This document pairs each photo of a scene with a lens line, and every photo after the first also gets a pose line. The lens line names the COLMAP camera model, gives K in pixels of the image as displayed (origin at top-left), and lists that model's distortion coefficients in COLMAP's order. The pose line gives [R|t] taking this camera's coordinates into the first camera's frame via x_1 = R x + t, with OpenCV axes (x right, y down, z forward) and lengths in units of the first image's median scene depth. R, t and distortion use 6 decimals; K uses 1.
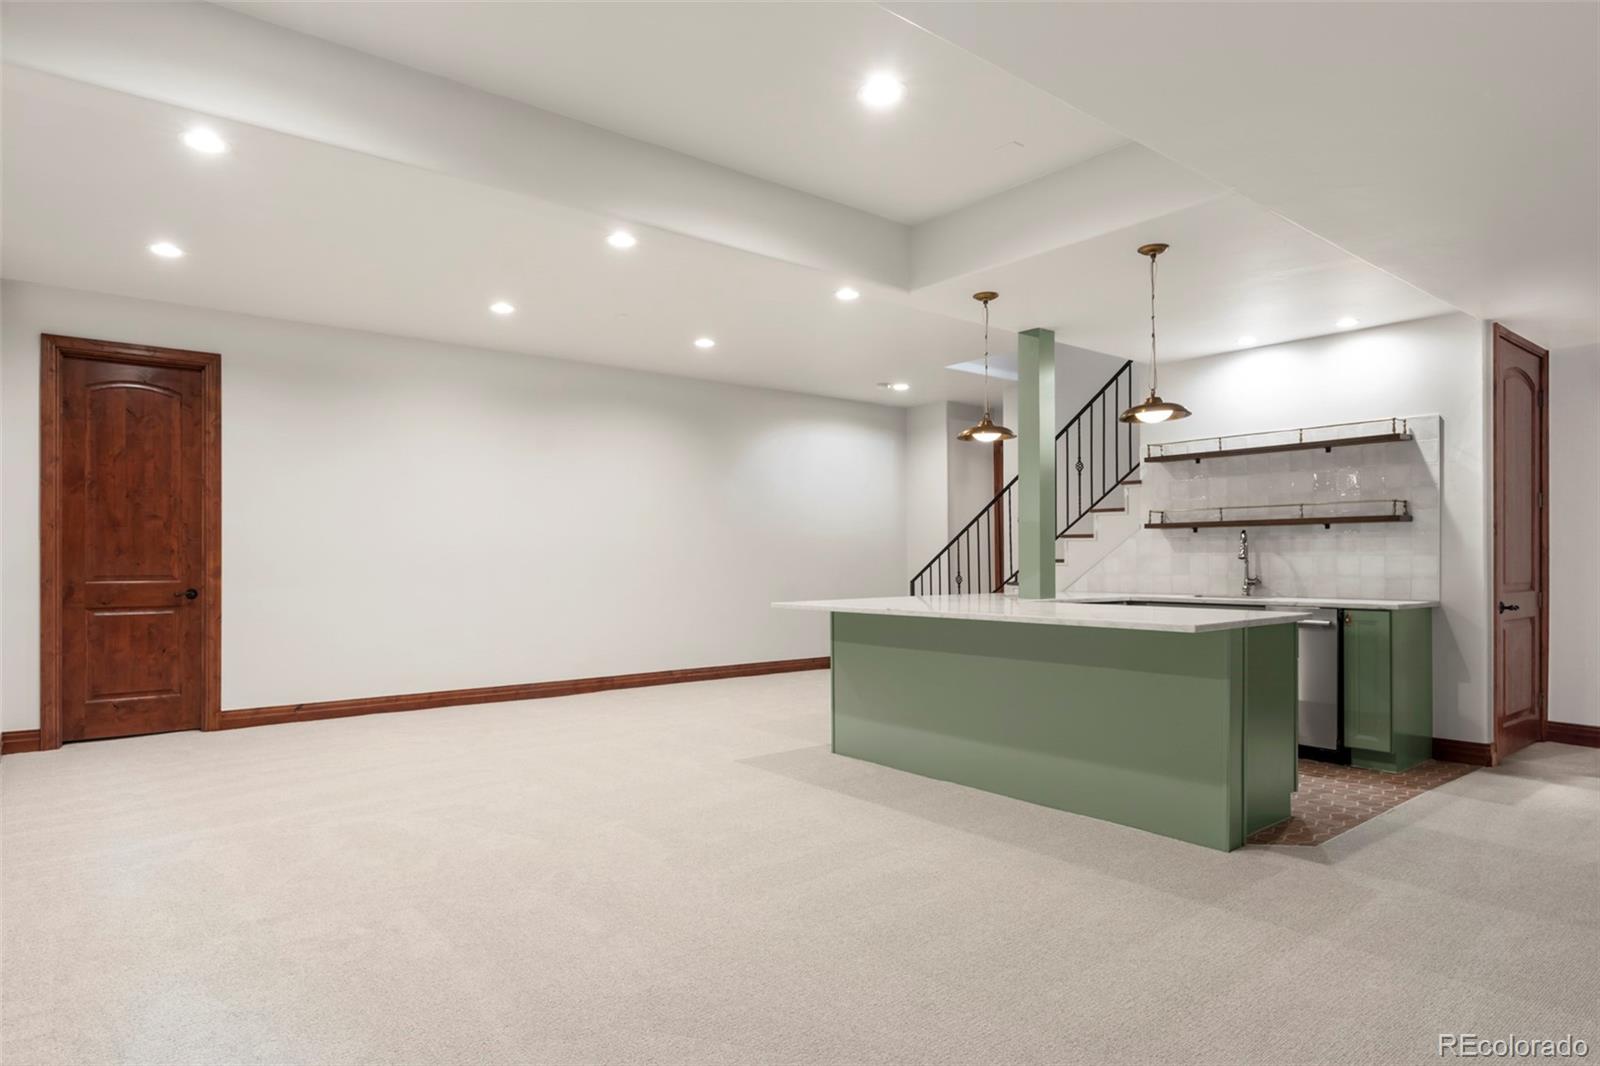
lens RADIAL K [[885.3, 0, 807.9], [0, 885.3, 555.8], [0, 0, 1]] dist [-0.004387, 0.000116]
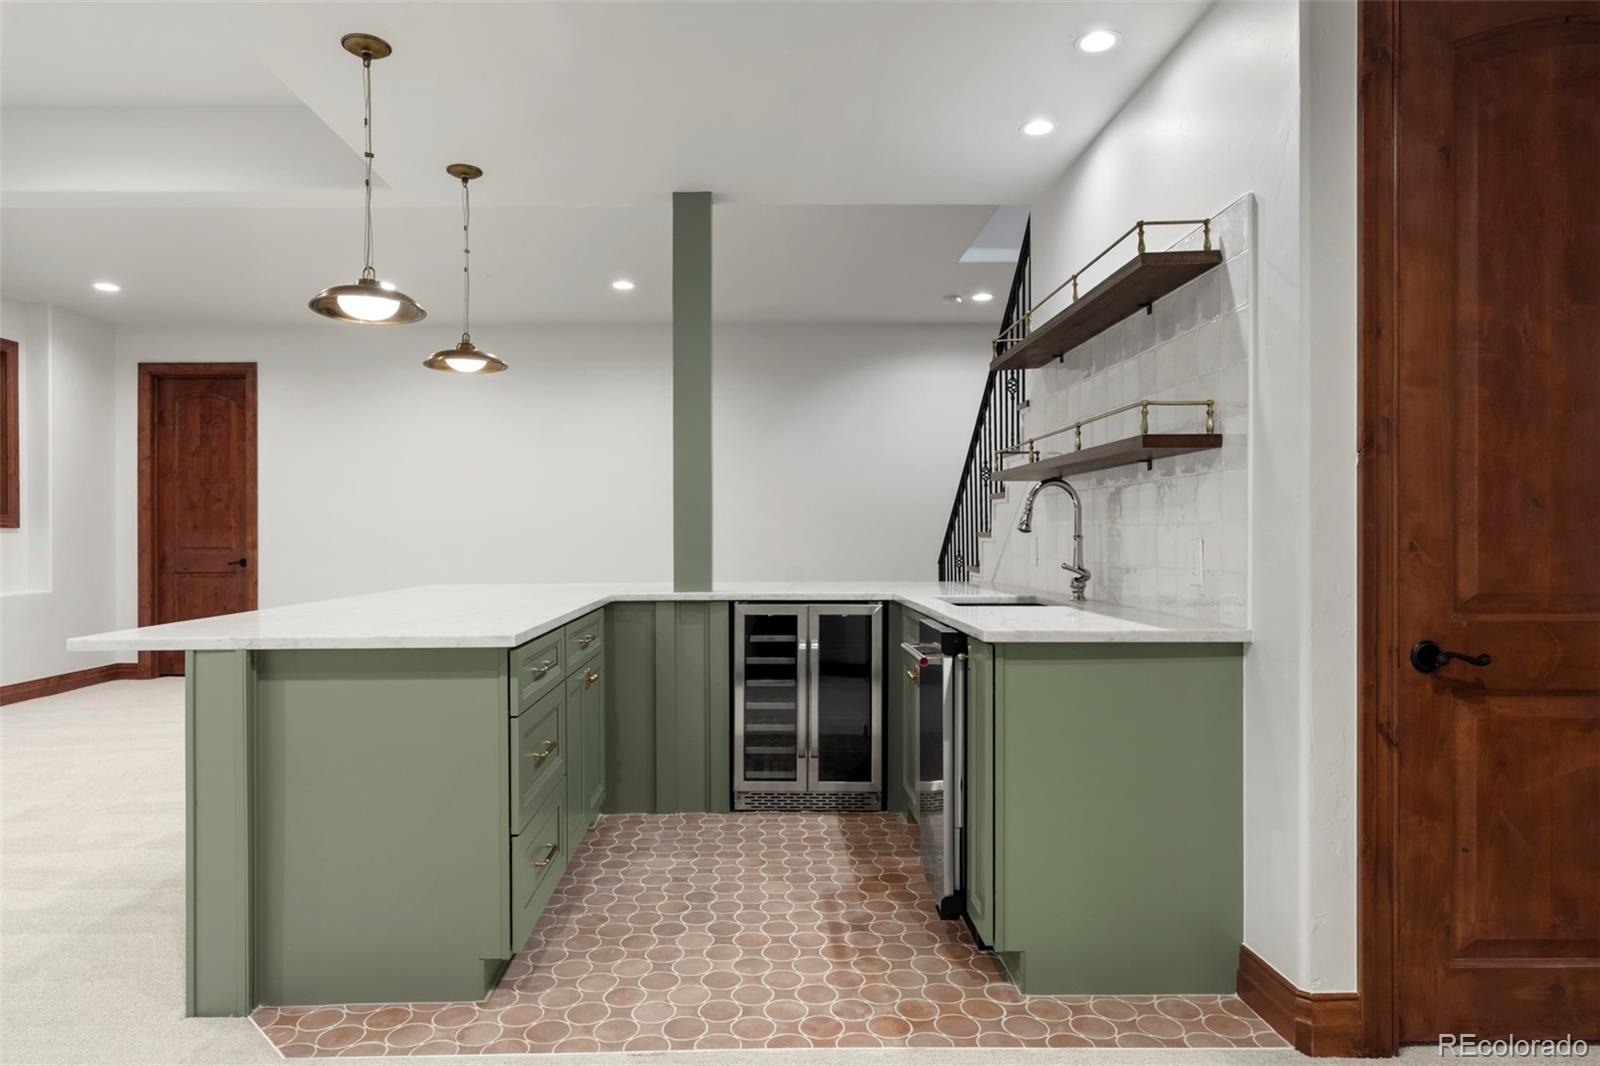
lens RADIAL K [[941.4, 0, 800.0], [0, 941.4, 533.0], [0, 0, 1]] dist [-0.003064, -0.000769]
pose [[0.799087, -0.002690, -0.601209, 0.717791], [0.007526, 0.999956, 0.005528, 0.001071], [0.601168, -0.008942, 0.799073, 0.442733]]
